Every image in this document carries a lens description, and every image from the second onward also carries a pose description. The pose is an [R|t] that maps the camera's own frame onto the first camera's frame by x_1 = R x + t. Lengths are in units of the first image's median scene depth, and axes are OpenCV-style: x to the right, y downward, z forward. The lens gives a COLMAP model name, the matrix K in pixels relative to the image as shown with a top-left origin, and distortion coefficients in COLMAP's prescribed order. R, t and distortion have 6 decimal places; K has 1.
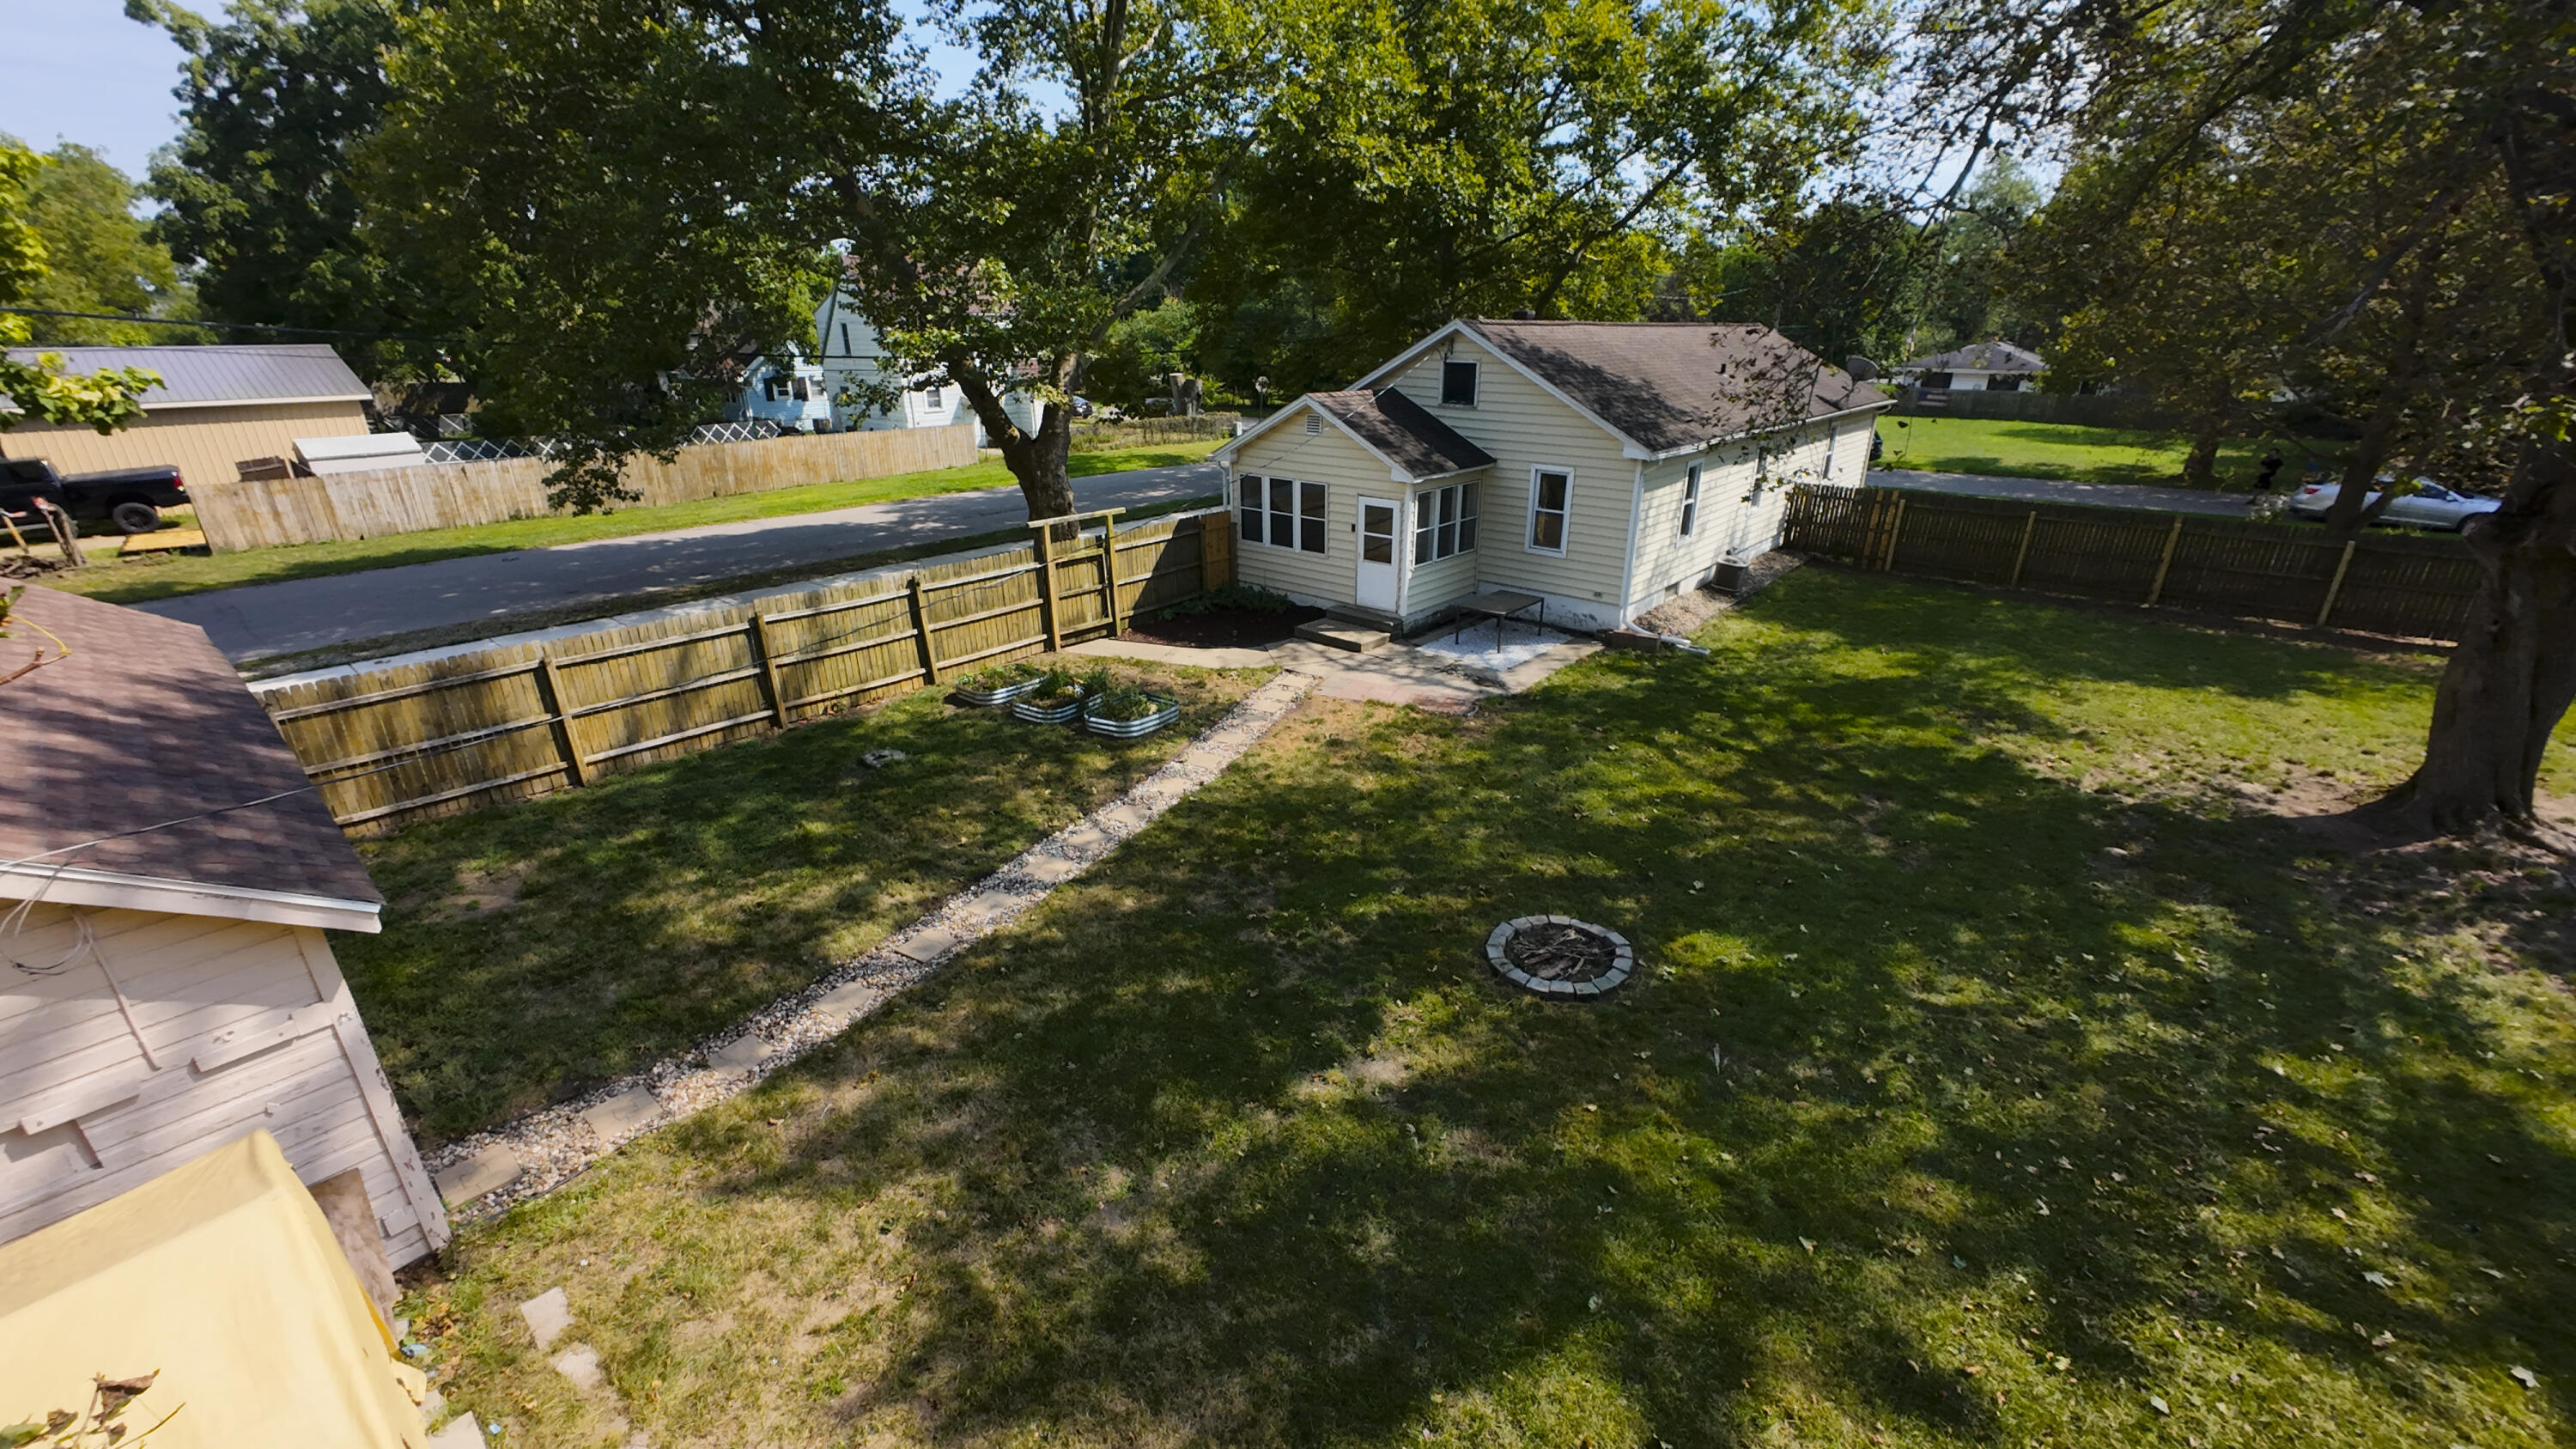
lens RADIAL K [[993.4, 0, 1303.8], [0, 993.4, 725.2], [0, 0, 1]] dist [-0.002800, -0.000141]
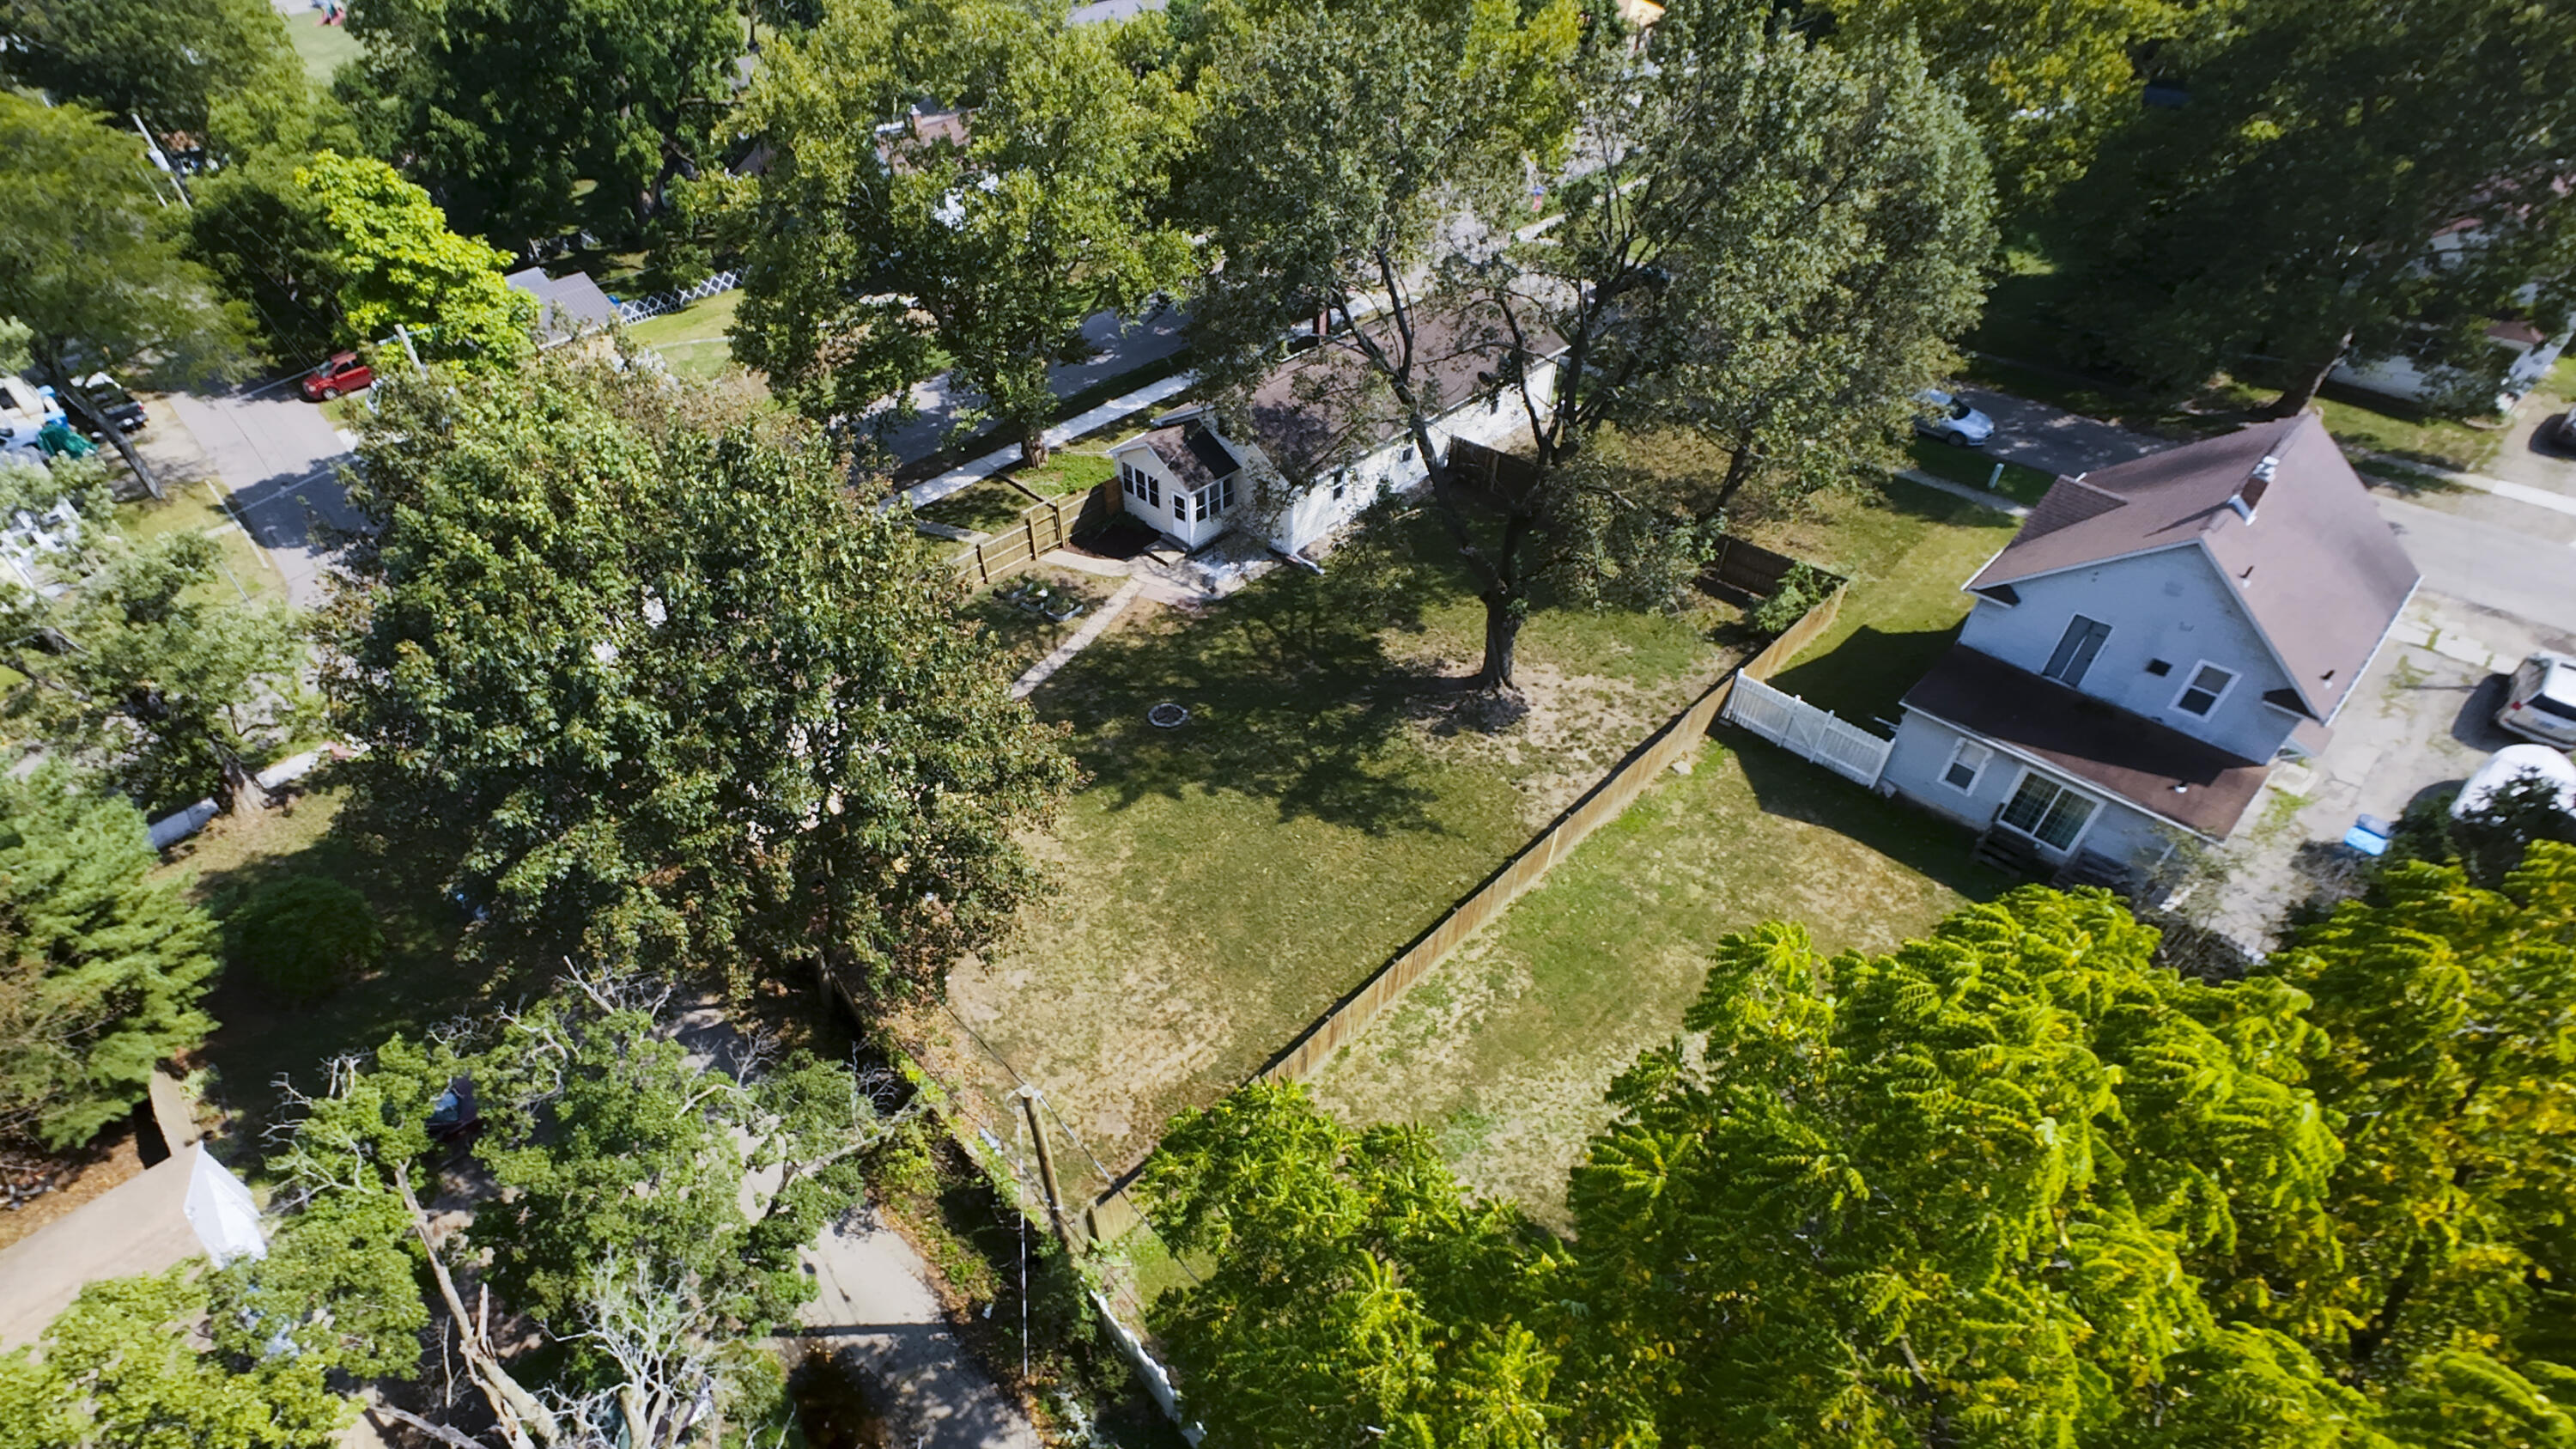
lens RADIAL K [[1065.3, 0, 1195.8], [0, 1065.3, 688.5], [0, 0, 1]] dist [-0.002402, -0.000086]
pose [[0.992962, 0.045120, -0.109500, 0.396141], [-0.011157, 0.956110, 0.292796, -0.513514], [0.117905, -0.289513, 0.949884, -1.369276]]
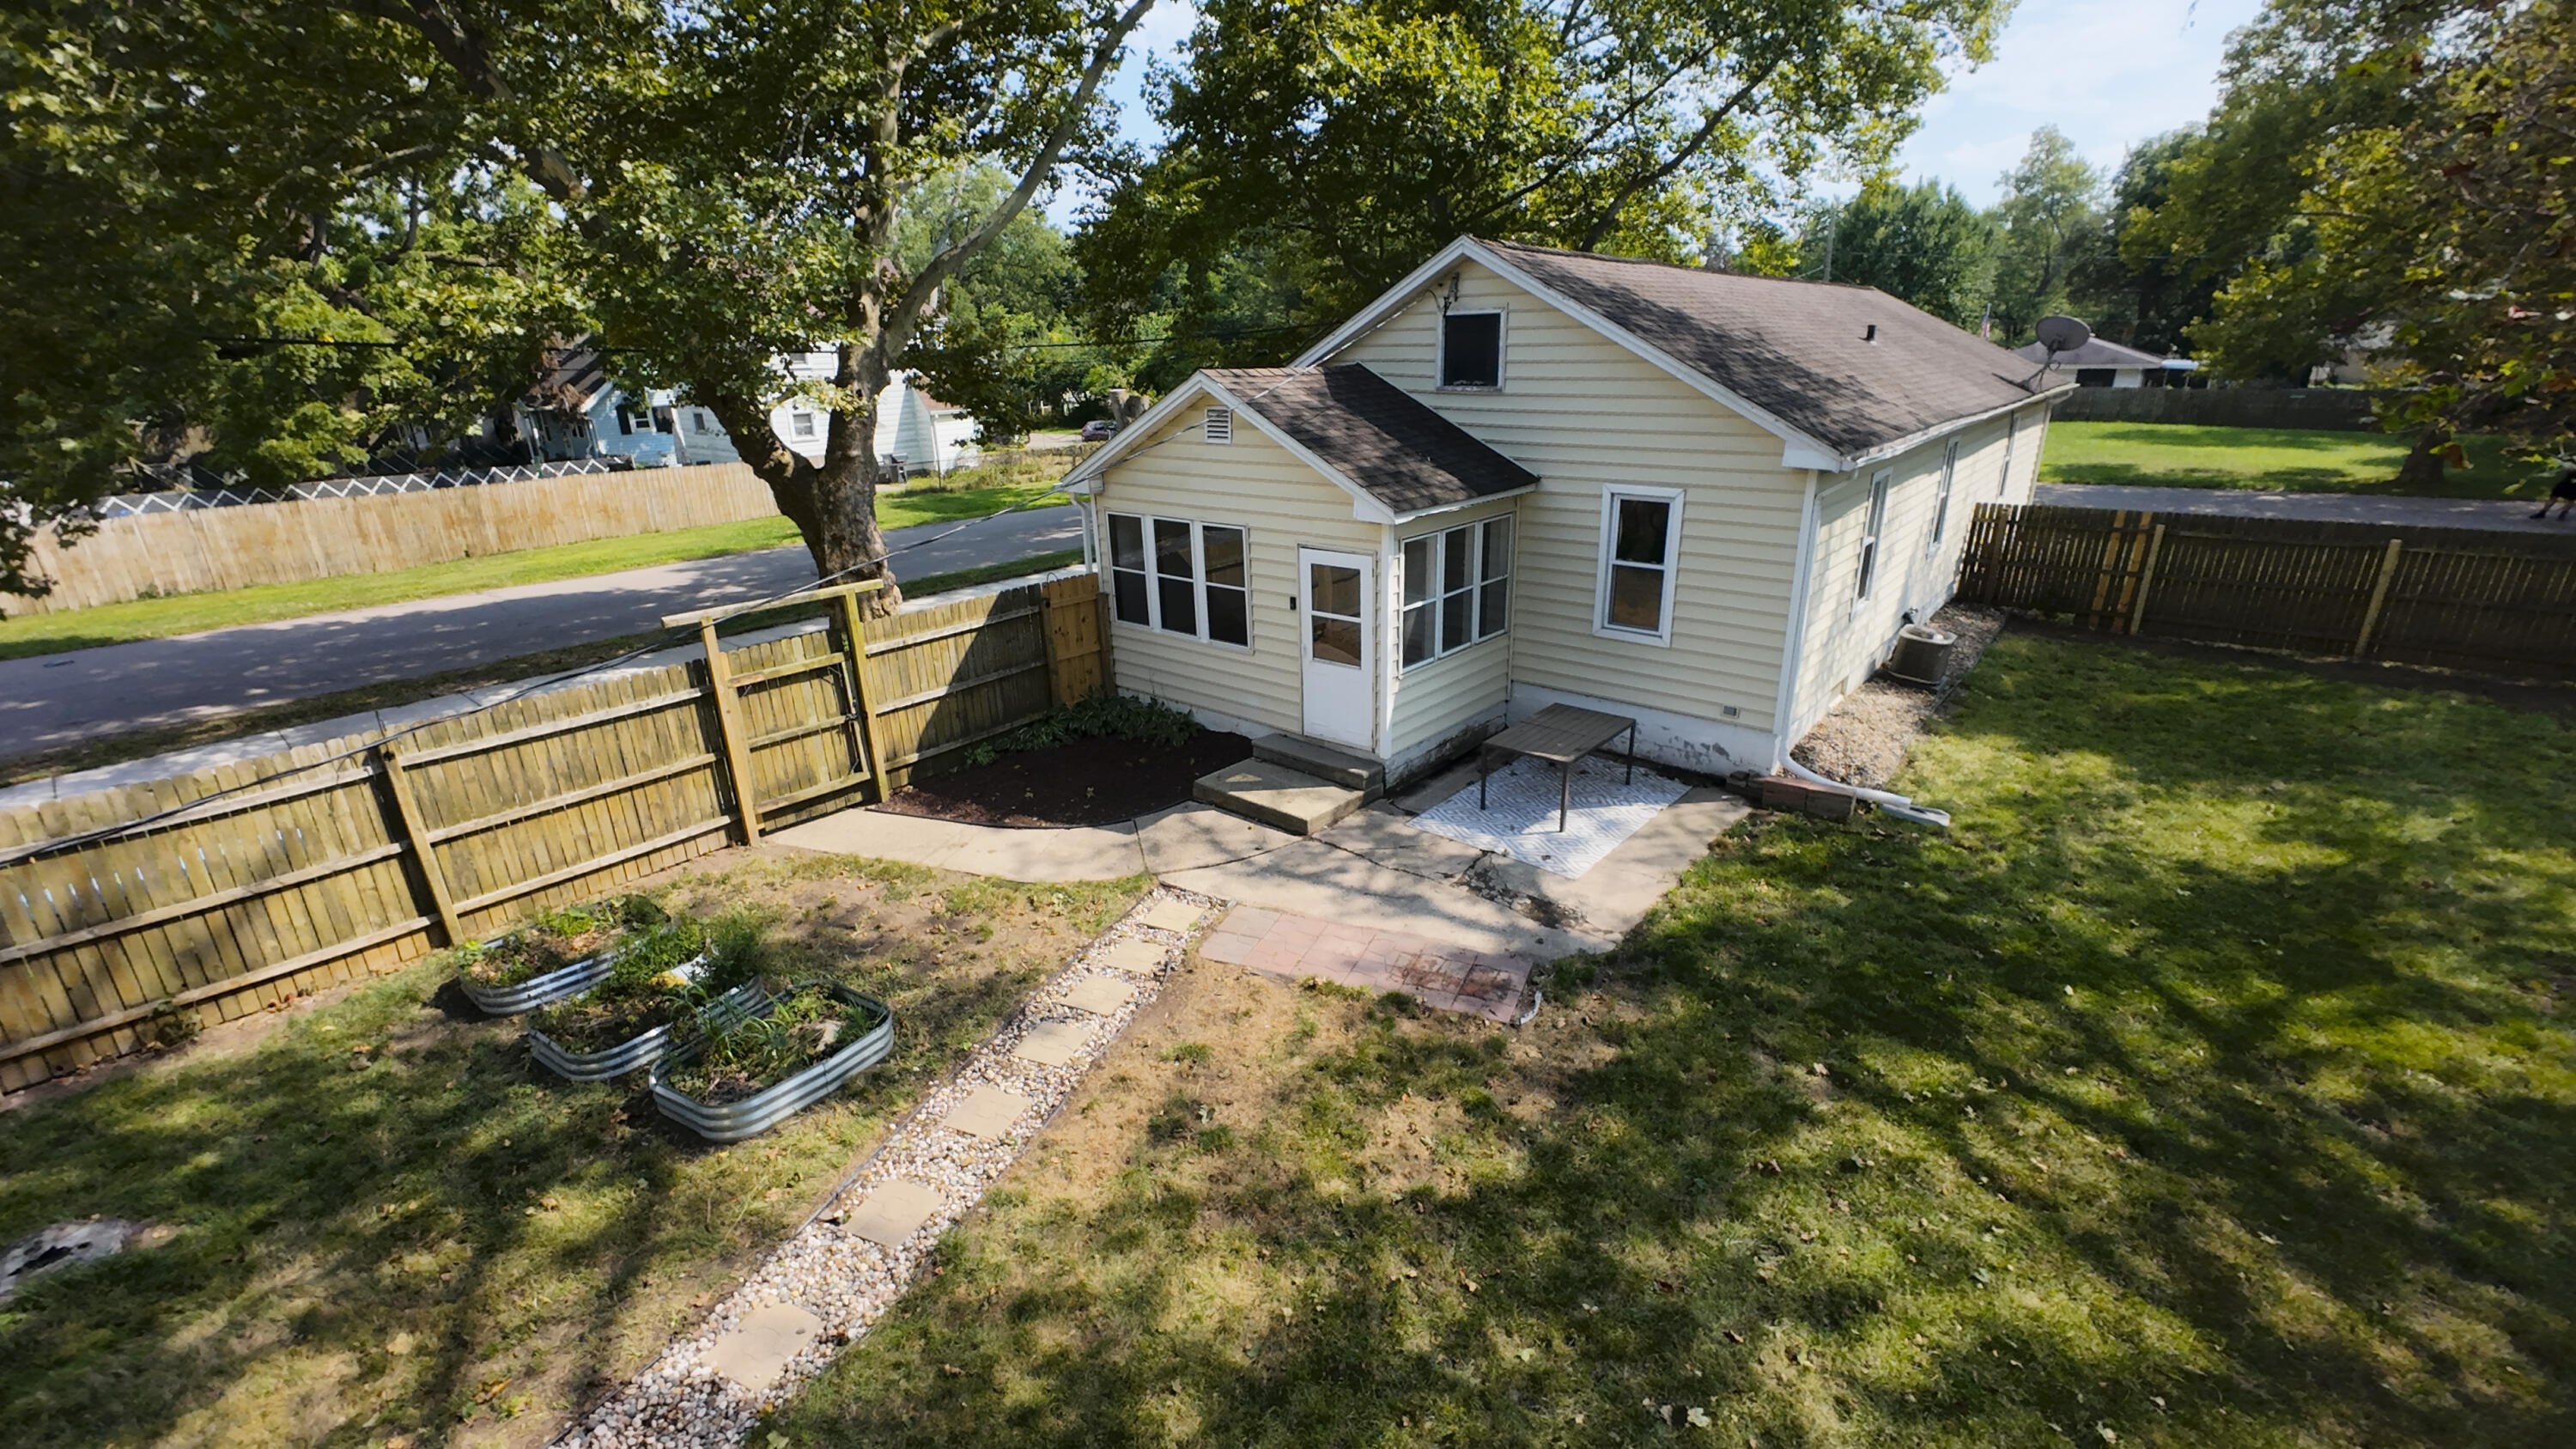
lens RADIAL K [[1065.3, 0, 1299.3], [0, 1065.3, 734.5], [0, 0, 1]] dist [-0.002402, -0.000086]
pose [[0.999703, -0.024342, -0.000973, 0.055002], [0.024294, 0.999116, -0.034293, -0.107503], [0.001807, 0.034259, 0.999411, 0.412611]]
